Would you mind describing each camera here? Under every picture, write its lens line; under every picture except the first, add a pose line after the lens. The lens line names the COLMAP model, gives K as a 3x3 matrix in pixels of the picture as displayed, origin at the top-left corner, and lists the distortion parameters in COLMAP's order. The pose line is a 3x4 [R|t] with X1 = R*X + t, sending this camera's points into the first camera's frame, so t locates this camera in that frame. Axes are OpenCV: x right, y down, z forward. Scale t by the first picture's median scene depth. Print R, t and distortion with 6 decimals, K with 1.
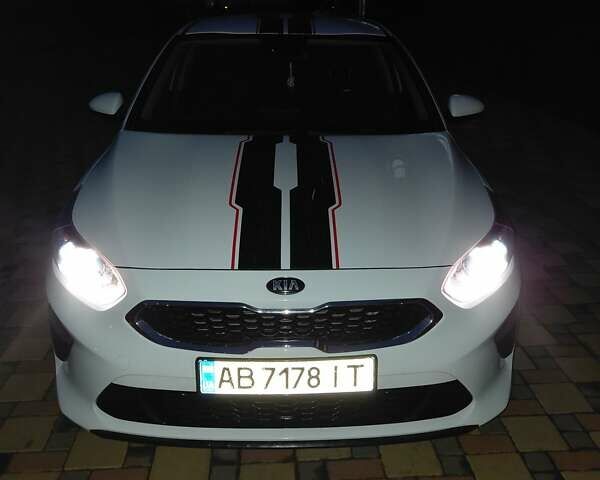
lens RADIAL K [[702.6, 0, 300.0], [0, 702.6, 240.0], [0, 0, 1]] dist [-0.006791, -0.023958]
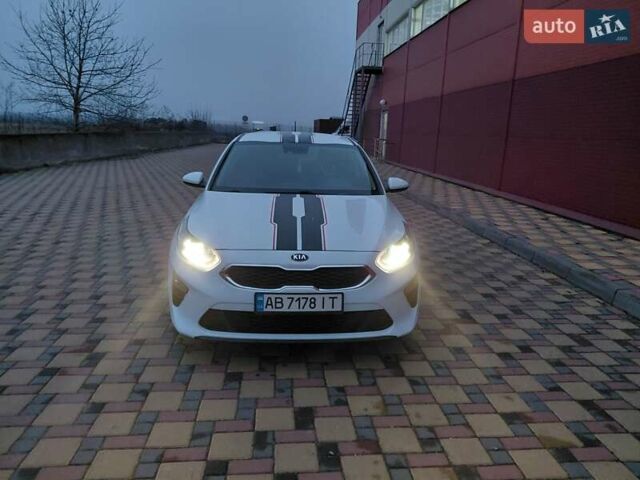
lens RADIAL K [[547.0, 0, 320.0], [0, 547.0, 240.0], [0, 0, 1]] dist [0.262267, -0.419832]
pose [[0.999010, 0.014996, 0.041889, -0.027540], [-0.009645, 0.992093, -0.125132, 0.207850], [-0.043434, 0.124604, 0.991255, -0.582095]]
